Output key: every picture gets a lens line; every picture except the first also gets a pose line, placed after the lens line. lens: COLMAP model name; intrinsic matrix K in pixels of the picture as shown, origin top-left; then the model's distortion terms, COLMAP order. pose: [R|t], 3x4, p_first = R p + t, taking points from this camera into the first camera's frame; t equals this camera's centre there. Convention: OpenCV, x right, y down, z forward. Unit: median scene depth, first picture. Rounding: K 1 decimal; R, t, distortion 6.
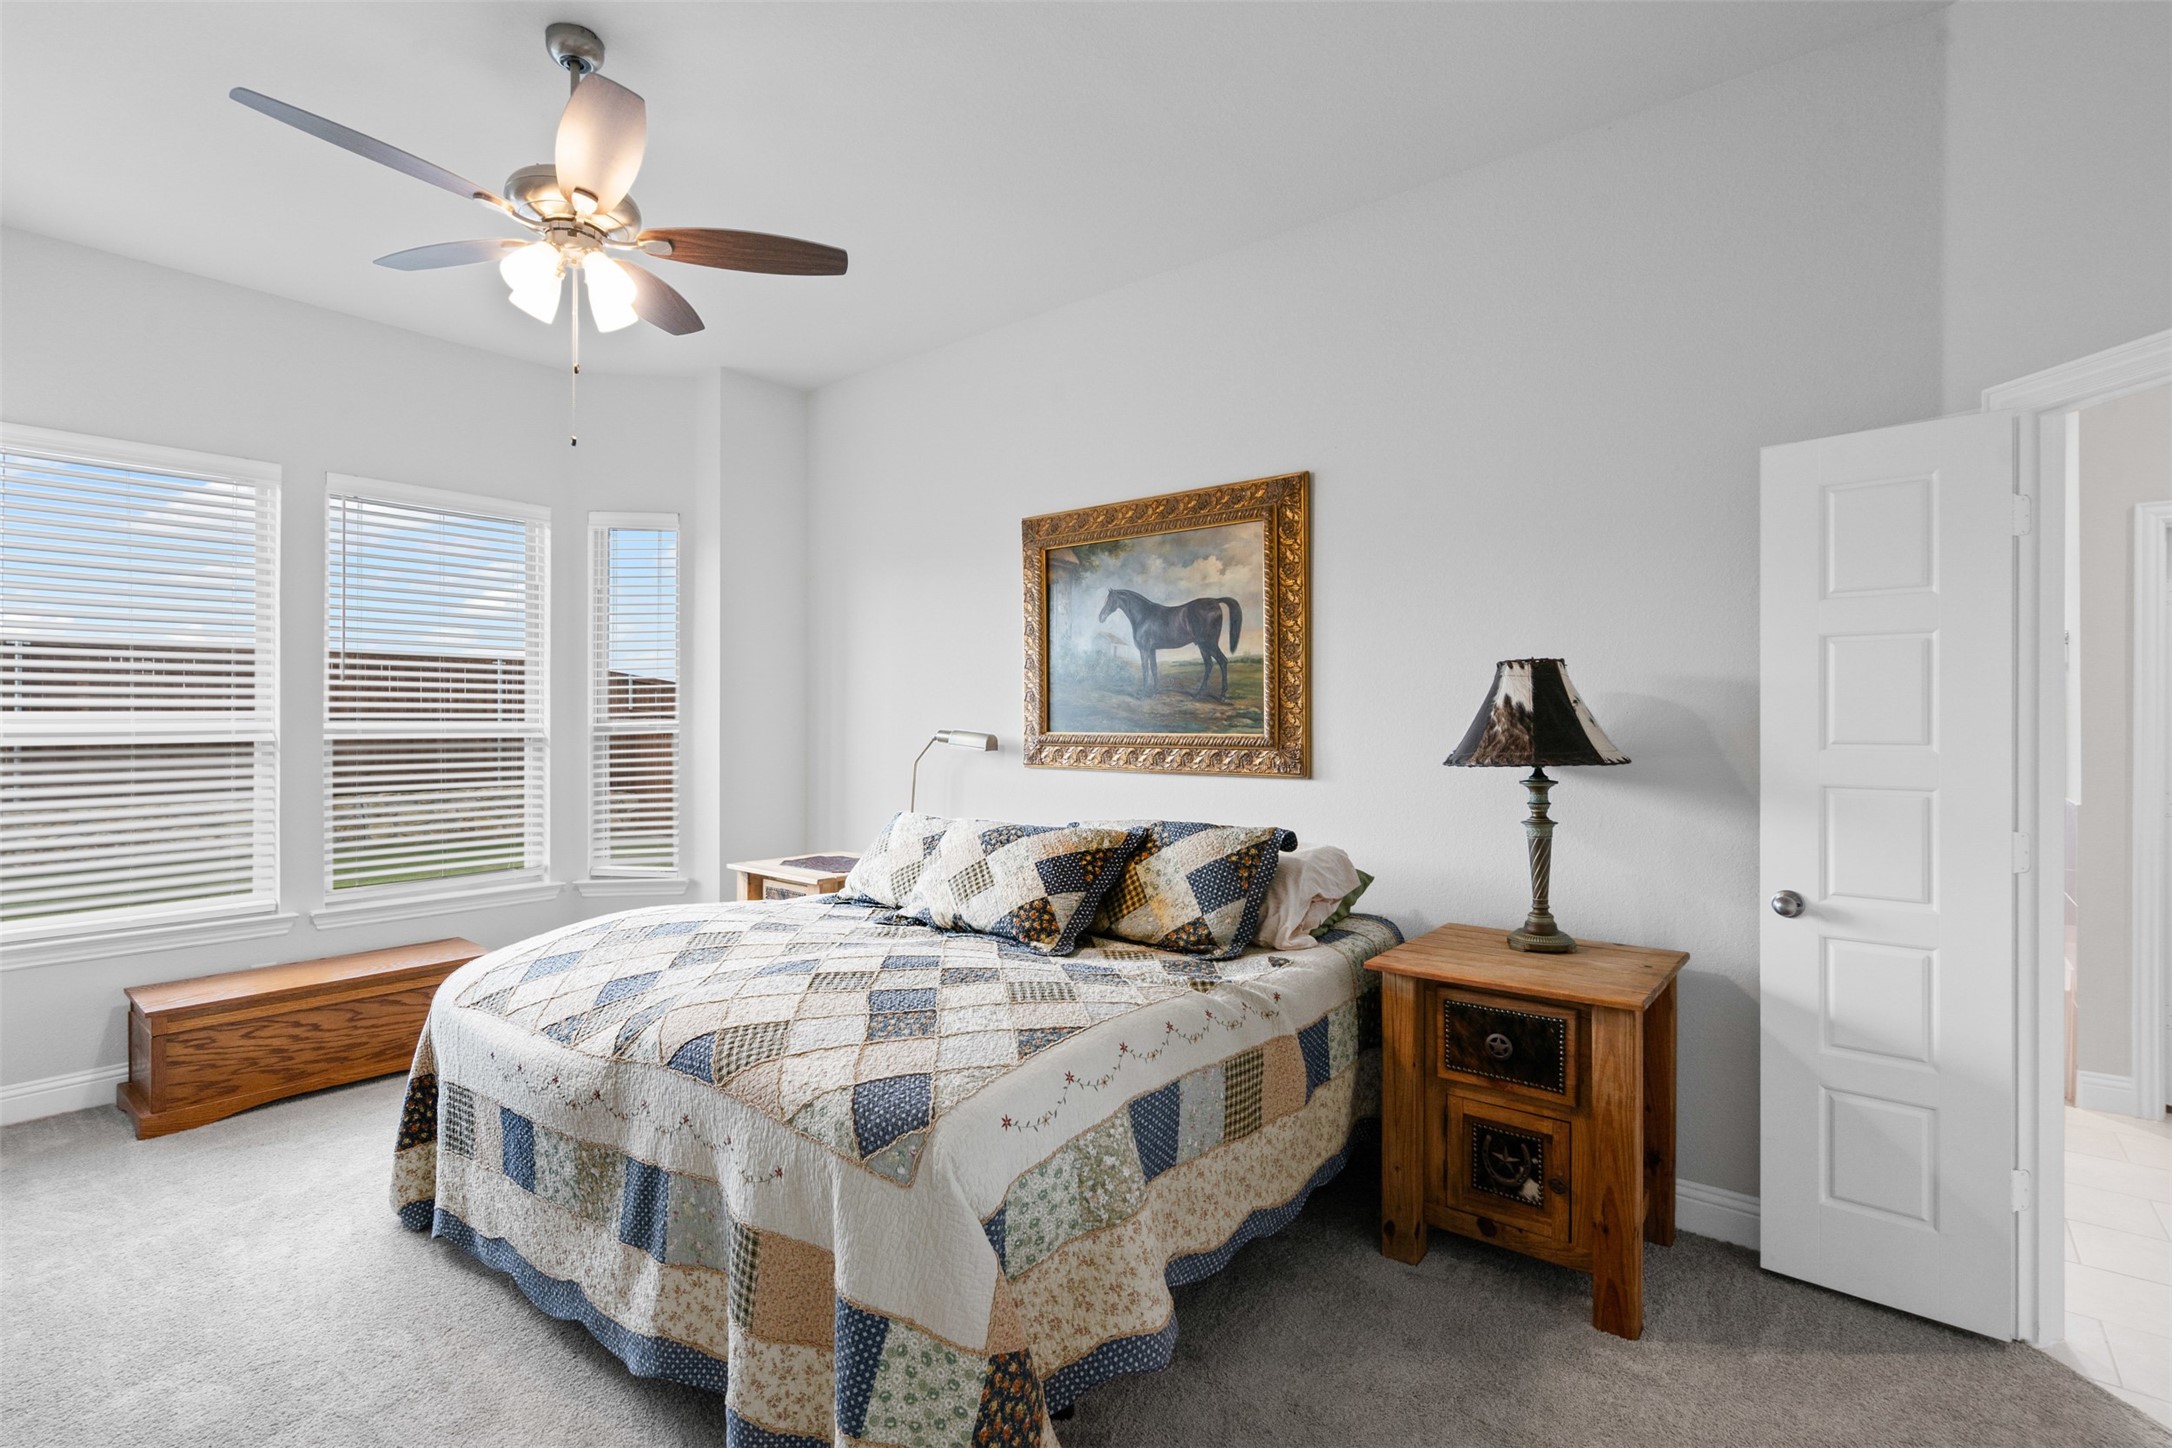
lens RADIAL K [[1007.8, 0, 1086.0], [0, 1007.8, 724.0], [0, 0, 1]] dist [-0.003520, 0.000082]
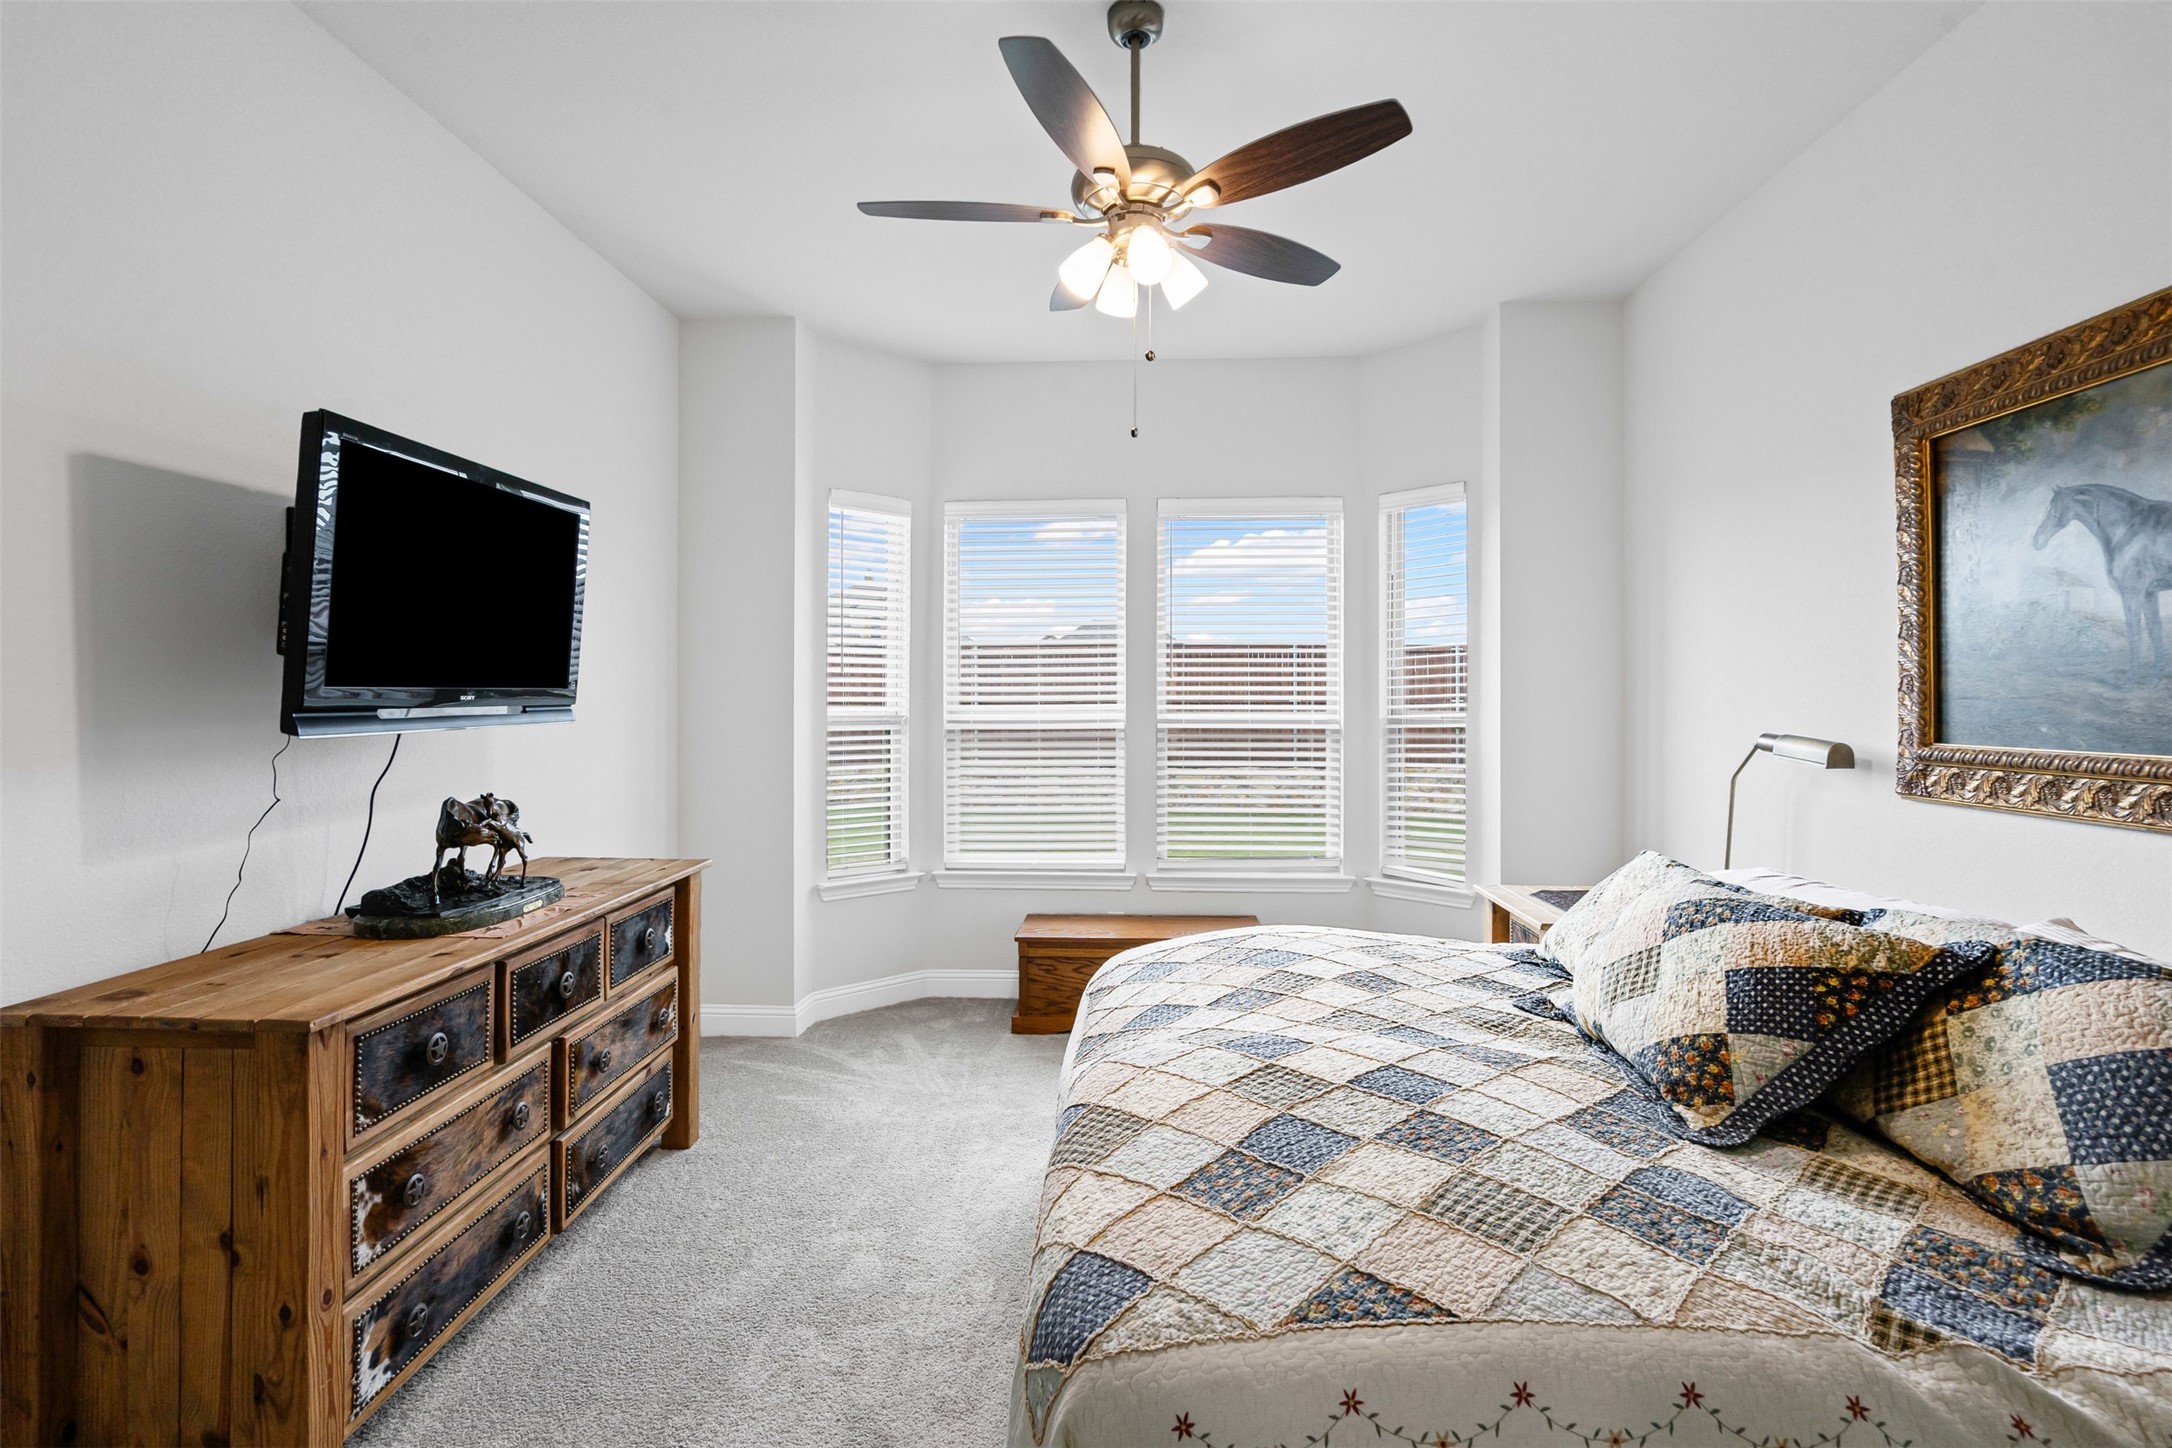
lens RADIAL K [[1015.3, 0, 1094.2], [0, 1015.3, 699.0], [0, 0, 1]] dist [-0.002340, 0.000510]
pose [[0.590522, -0.000539, -0.807021, 0.212805], [-0.003791, 0.999987, -0.003441, -0.019777], [0.807012, 0.005091, 0.590513, 0.338180]]
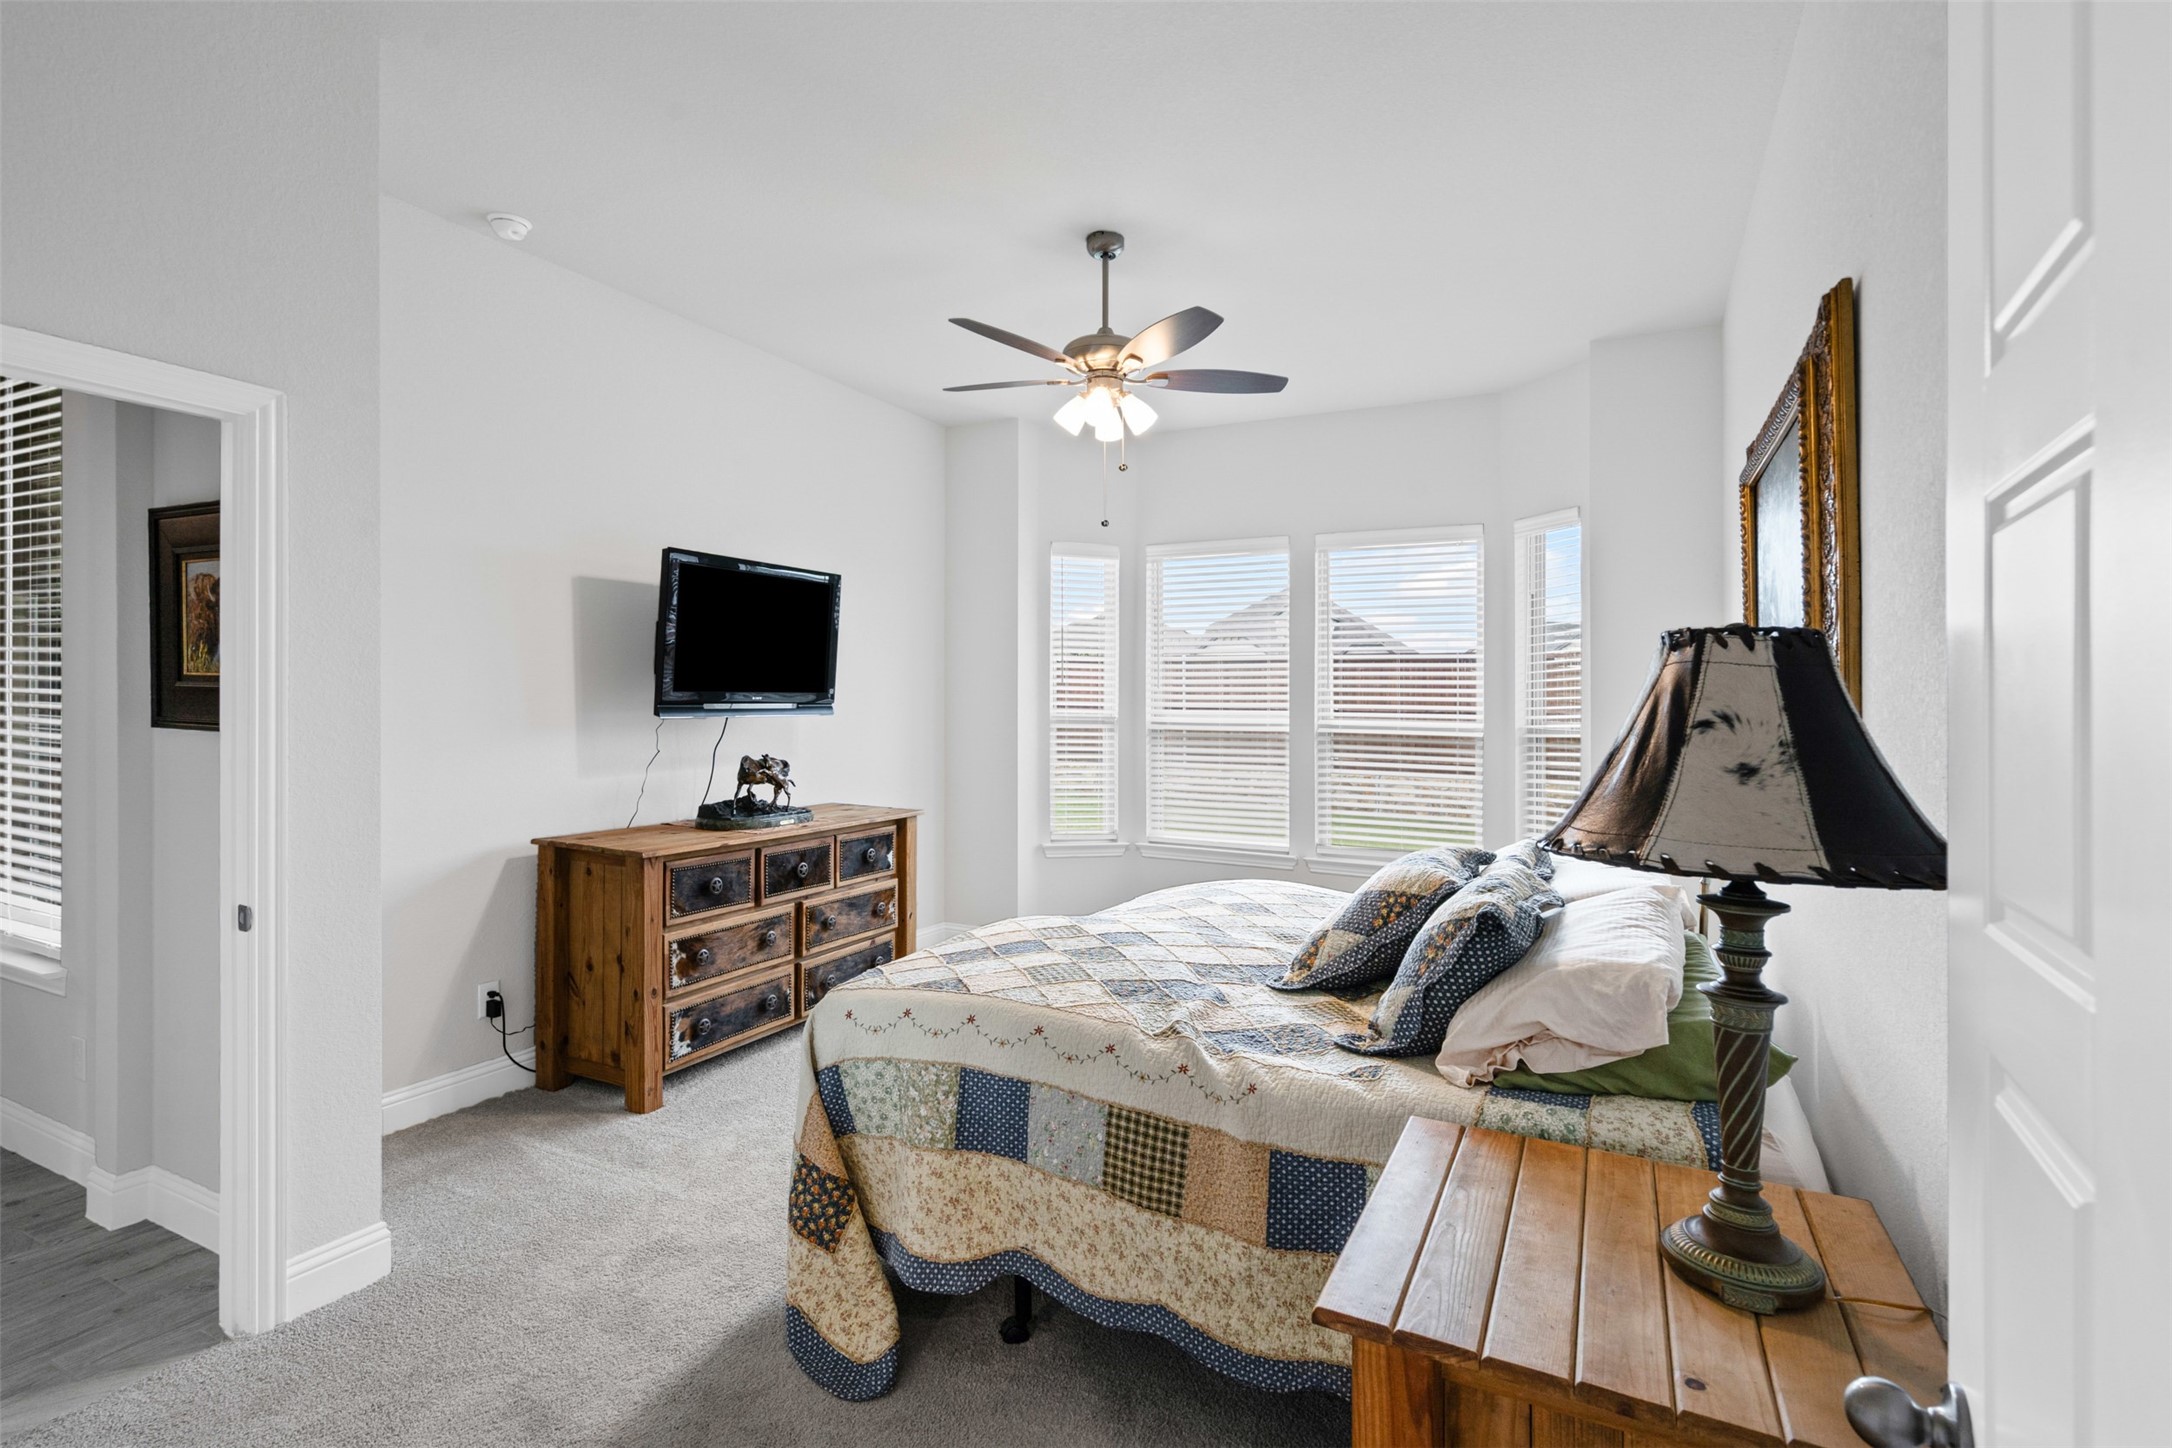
lens RADIAL K [[1051.6, 0, 1085.7], [0, 1051.6, 722.8], [0, 0, 1]] dist [-0.003484, -0.000284]
pose [[0.196943, 0.020708, -0.980196, 0.790416], [-0.019284, 0.999665, 0.017245, -0.021781], [0.980225, 0.015506, 0.197277, 0.580597]]
